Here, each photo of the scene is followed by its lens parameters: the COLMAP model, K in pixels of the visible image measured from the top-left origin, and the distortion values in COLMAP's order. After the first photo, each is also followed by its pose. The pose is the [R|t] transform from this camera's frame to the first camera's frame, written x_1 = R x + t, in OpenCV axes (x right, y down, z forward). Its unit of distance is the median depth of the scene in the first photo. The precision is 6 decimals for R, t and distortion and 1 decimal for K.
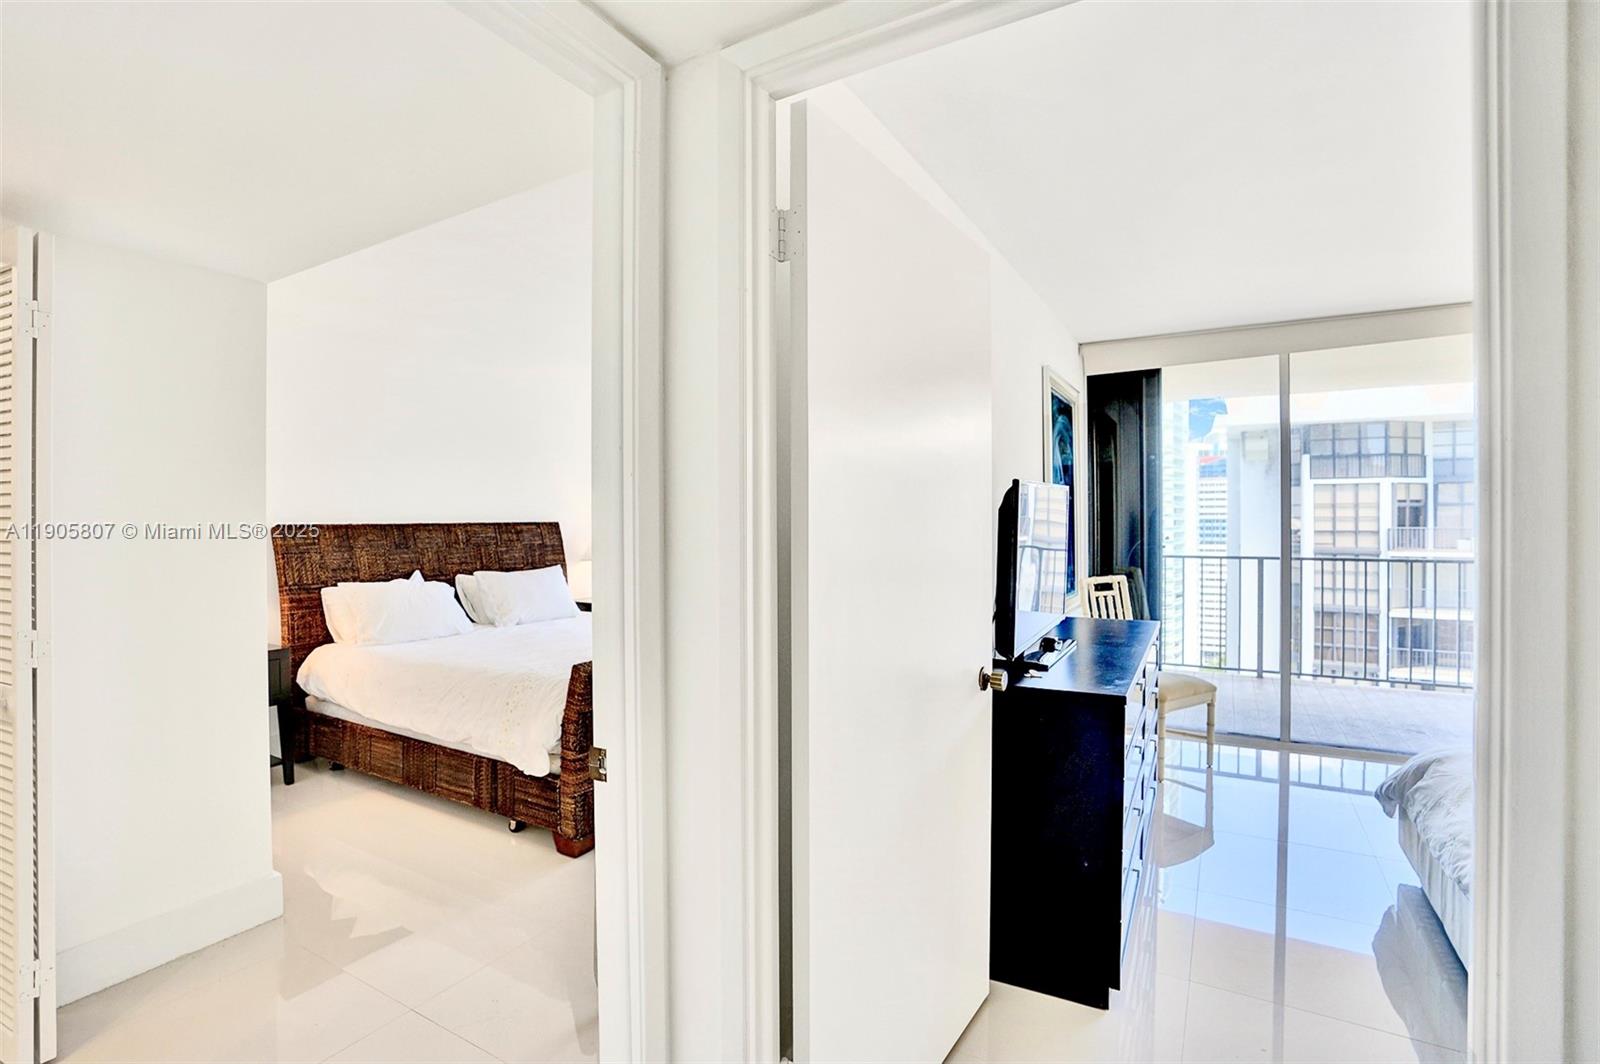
lens RADIAL K [[754.4, 0, 800.0], [0, 754.4, 532.0], [0, 0, 1]] dist [-0.012817, -0.000073]
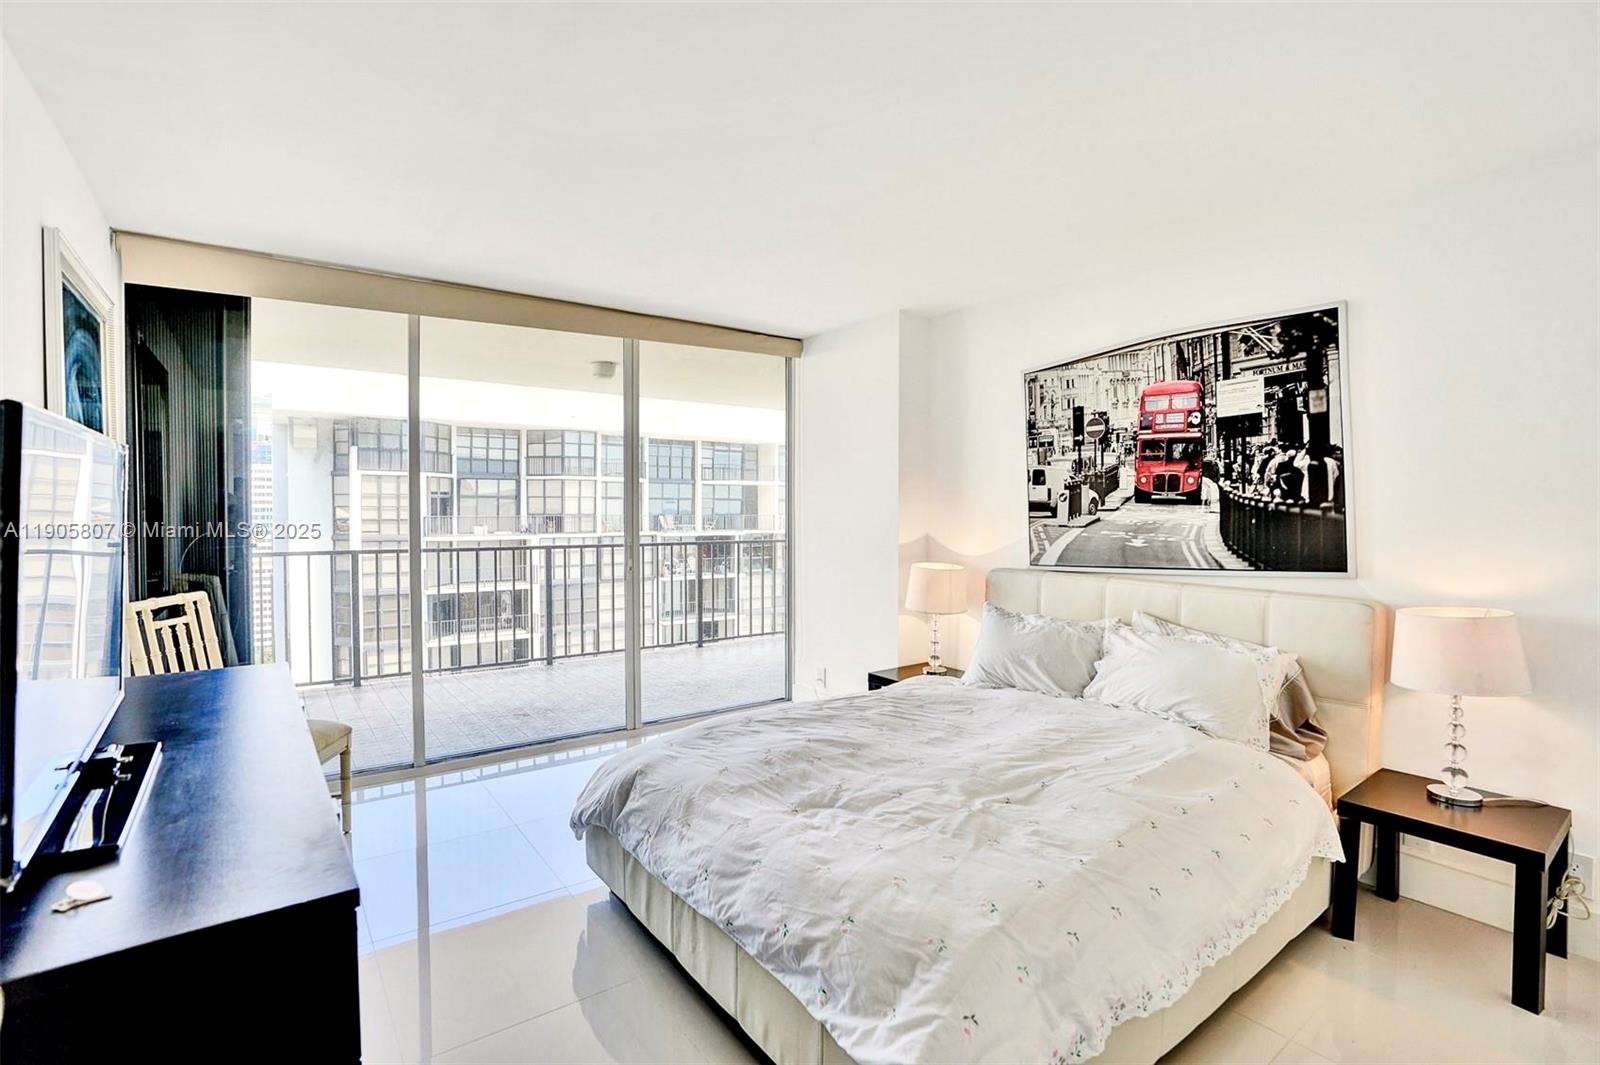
lens RADIAL K [[744.7, 0, 796.9], [0, 744.7, 520.3], [0, 0, 1]] dist [-0.066037, 0.025338]
pose [[0.409426, -0.010595, 0.912282, 0.253272], [0.011441, 0.999914, 0.006478, -0.012625], [-0.912272, 0.007786, 0.409512, 1.021792]]
